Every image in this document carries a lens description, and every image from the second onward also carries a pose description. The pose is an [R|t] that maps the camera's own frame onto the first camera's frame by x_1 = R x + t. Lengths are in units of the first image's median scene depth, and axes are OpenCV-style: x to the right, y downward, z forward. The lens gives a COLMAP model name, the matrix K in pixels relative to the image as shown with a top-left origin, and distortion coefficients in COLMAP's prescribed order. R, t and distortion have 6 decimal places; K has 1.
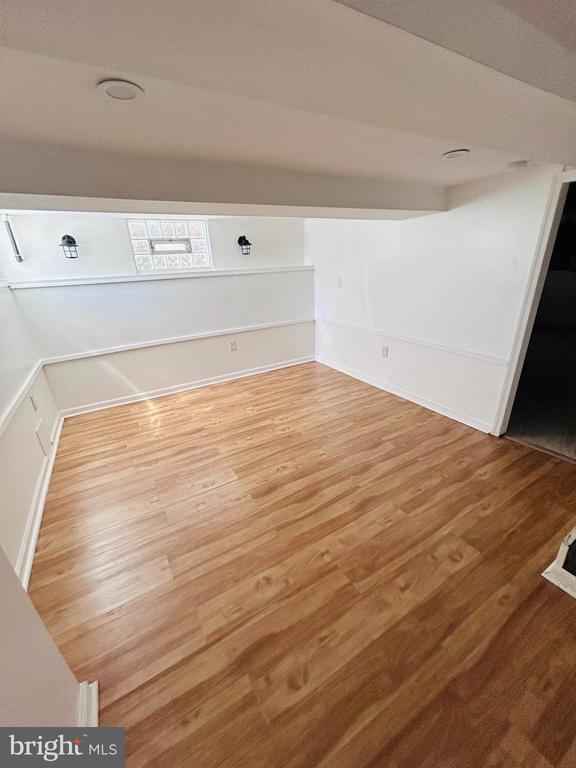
lens RADIAL K [[309.8, 0, 291.5], [0, 309.8, 383.5], [0, 0, 1]] dist [0.001641, -0.001048]
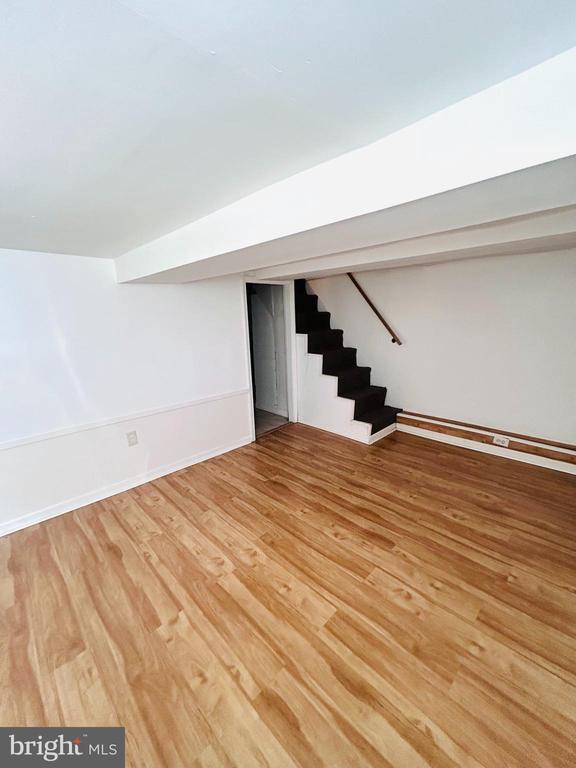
lens RADIAL K [[309.8, 0, 292.3], [0, 309.8, 384.3], [0, 0, 1]] dist [0.001641, -0.001048]
pose [[-0.235035, -0.171183, 0.956794, -0.671496], [0.395905, 0.882152, 0.255082, -0.340147], [-0.887704, 0.438753, -0.139564, 0.900638]]
